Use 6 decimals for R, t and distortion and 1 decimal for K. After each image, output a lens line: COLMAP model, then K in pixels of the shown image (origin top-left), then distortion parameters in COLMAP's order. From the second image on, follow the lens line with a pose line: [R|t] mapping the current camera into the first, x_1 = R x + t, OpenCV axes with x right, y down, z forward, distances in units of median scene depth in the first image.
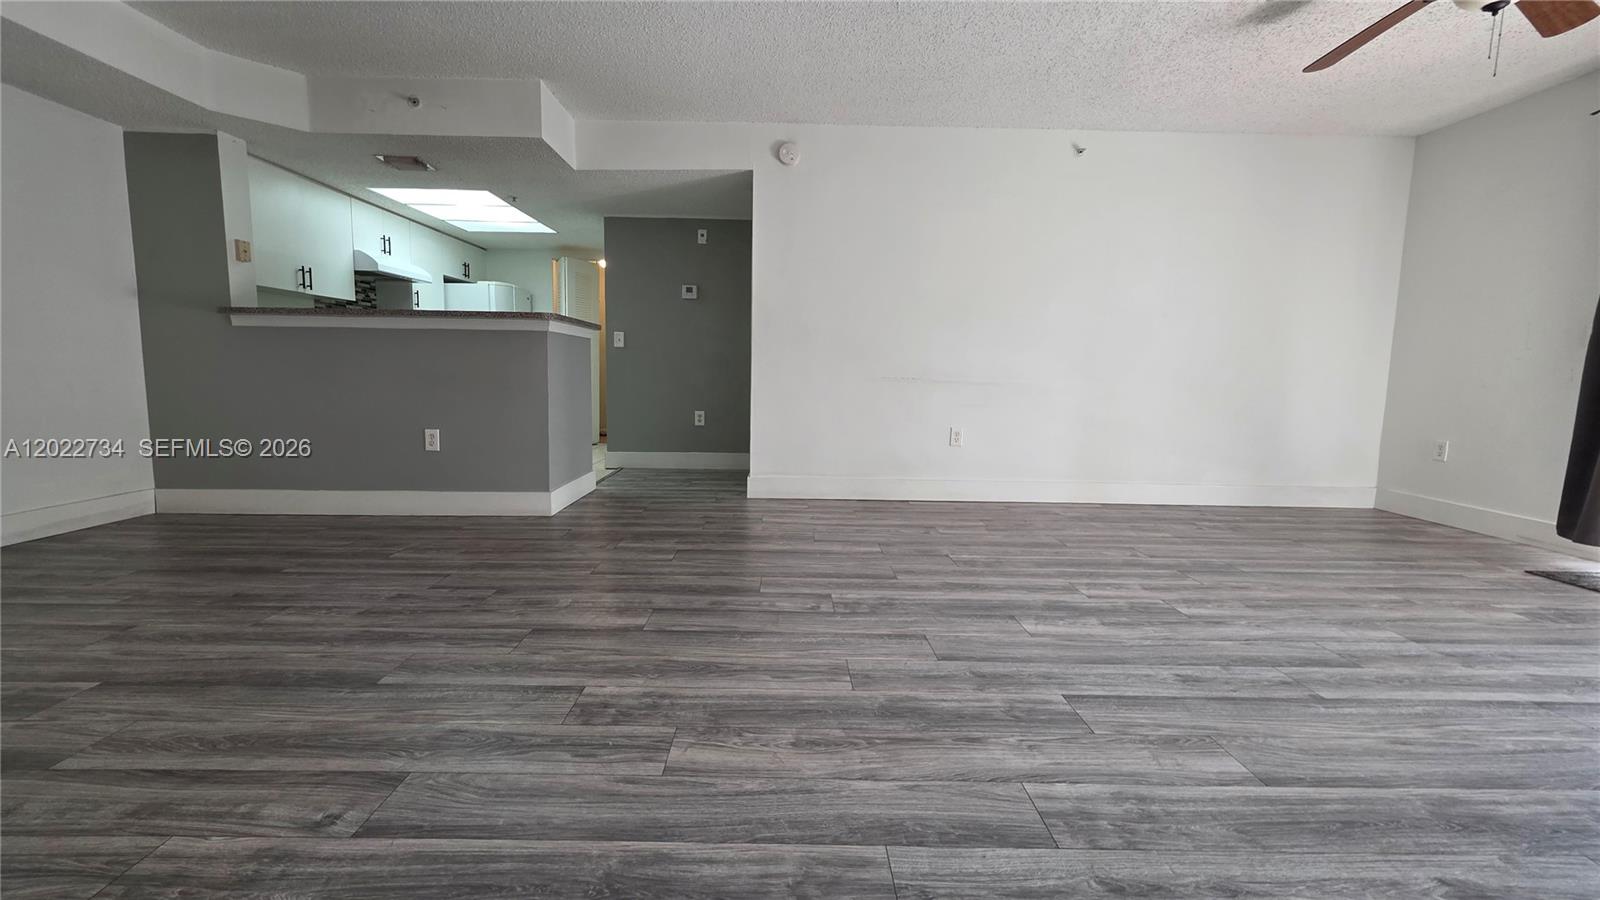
lens RADIAL K [[641.7, 0, 789.1], [0, 641.7, 440.6], [0, 0, 1]] dist [0.000161, -0.000303]
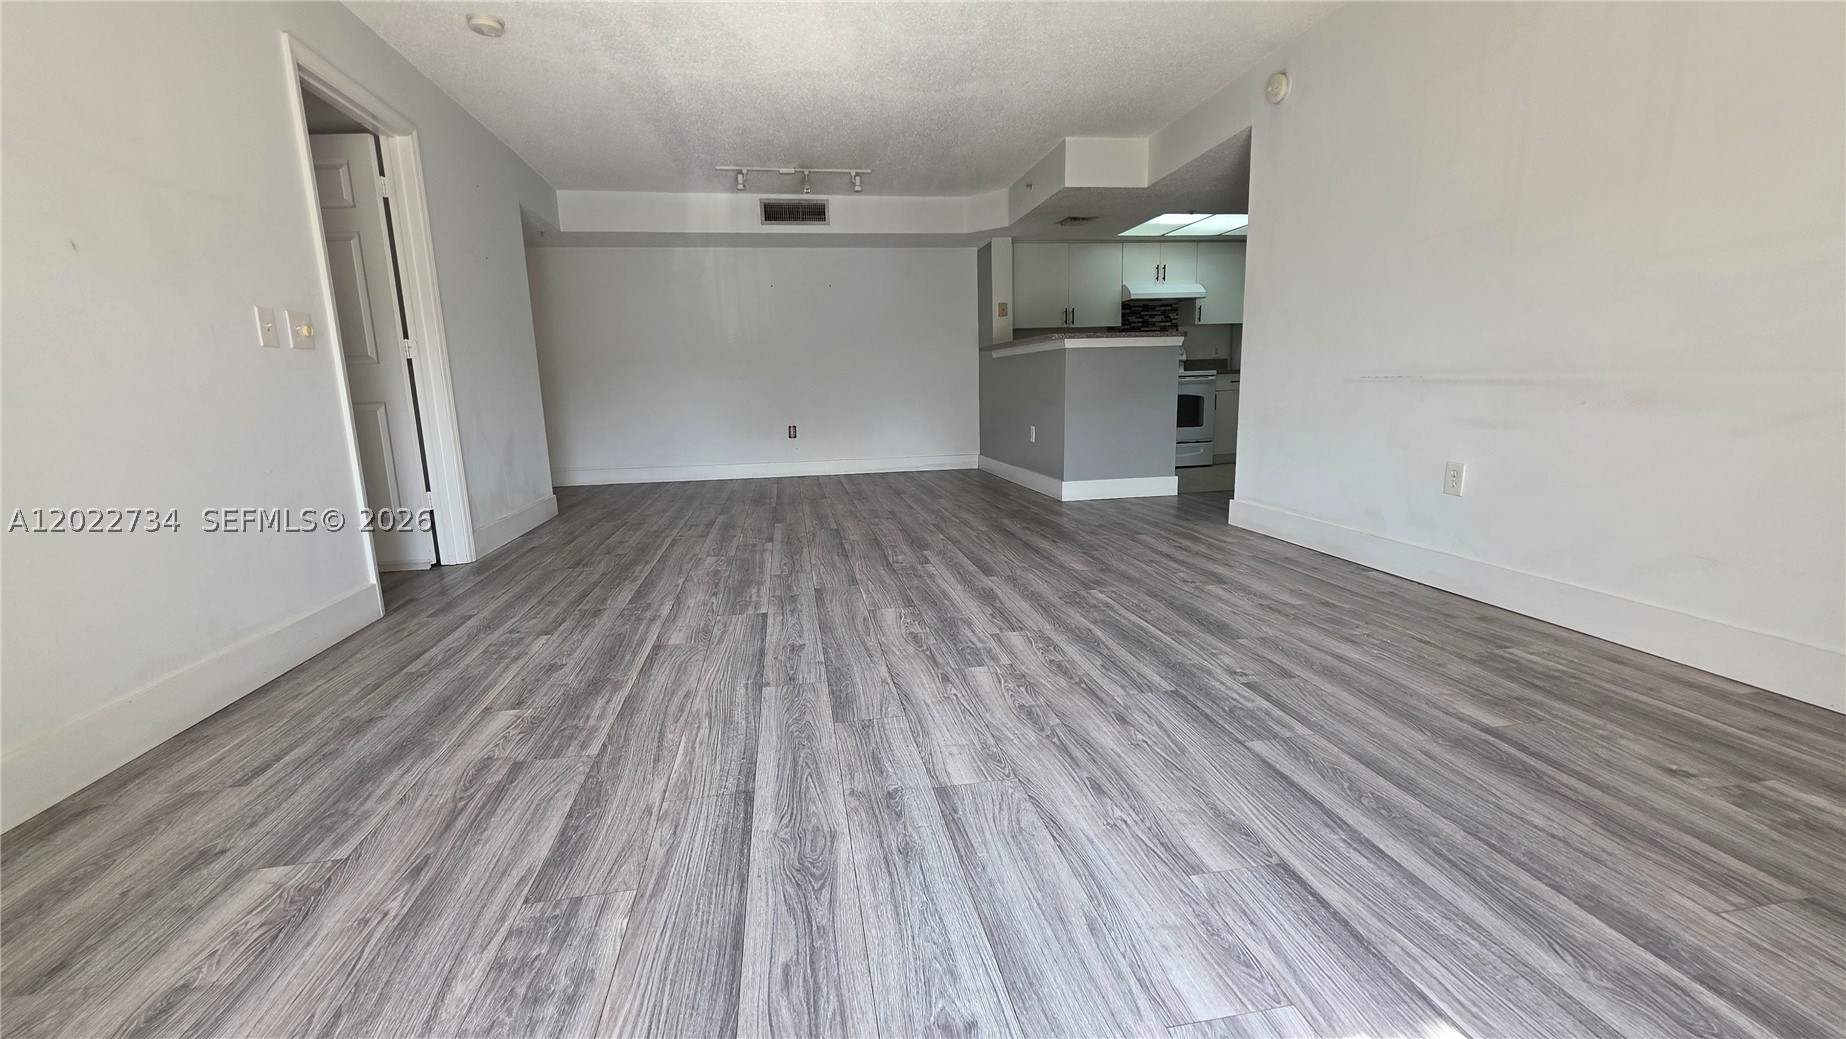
lens RADIAL K [[735.6, 0, 910.0], [0, 735.6, 509.7], [0, 0, 1]] dist [0.000414, 0.000314]
pose [[0.161626, 0.148972, -0.975543, 1.543286], [-0.077330, 0.987413, 0.137973, -0.059870], [0.983818, 0.053139, 0.171111, 0.773962]]
